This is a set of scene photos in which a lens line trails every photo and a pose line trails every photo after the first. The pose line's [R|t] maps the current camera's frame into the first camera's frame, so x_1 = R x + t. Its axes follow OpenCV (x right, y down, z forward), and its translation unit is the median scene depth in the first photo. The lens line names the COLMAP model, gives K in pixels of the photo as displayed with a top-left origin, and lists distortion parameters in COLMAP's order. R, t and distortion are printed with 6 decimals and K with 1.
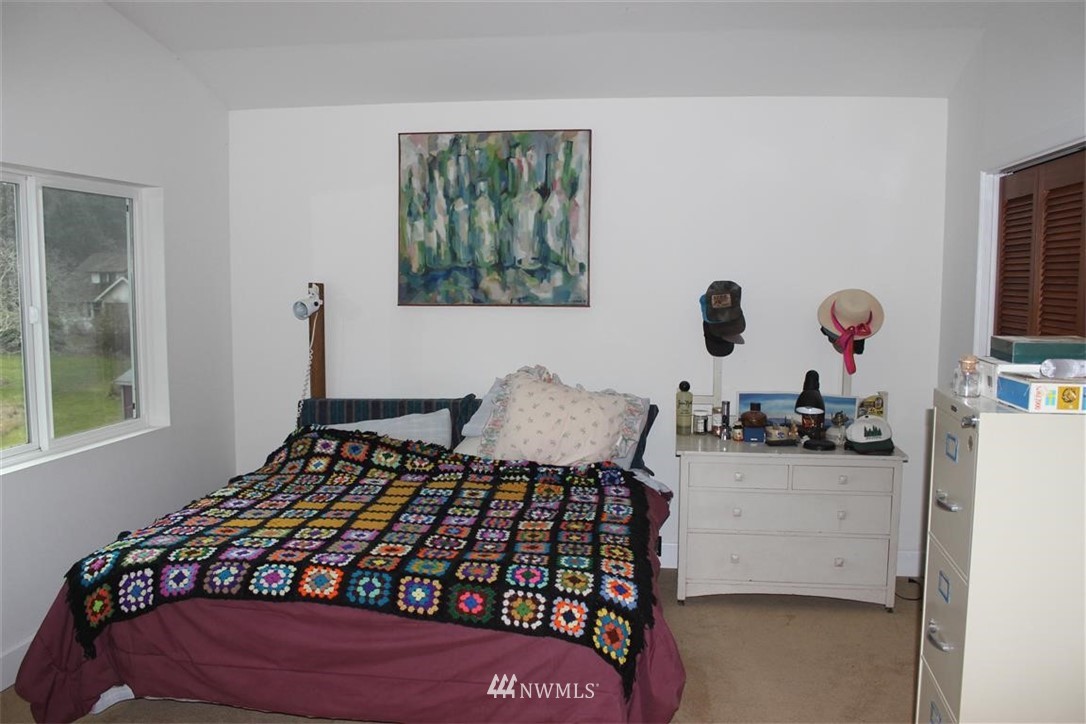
lens RADIAL K [[911.3, 0, 543.0], [0, 911.3, 362.0], [0, 0, 1]] dist [-0.167259, 0.158254]
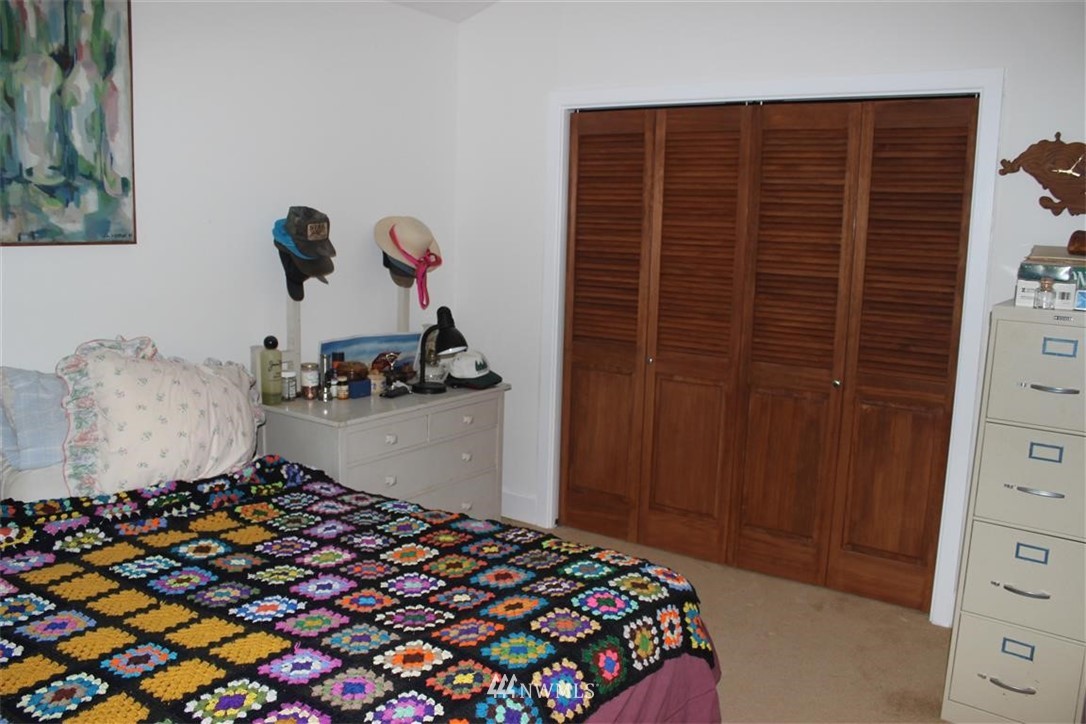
lens RADIAL K [[911.3, 0, 543.0], [0, 911.3, 362.0], [0, 0, 1]] dist [-0.167259, 0.158254]
pose [[0.444015, -0.132722, 0.886135, -0.415194], [0.060080, 0.991153, 0.118347, -0.033064], [-0.894003, 0.000691, 0.448061, 0.436781]]
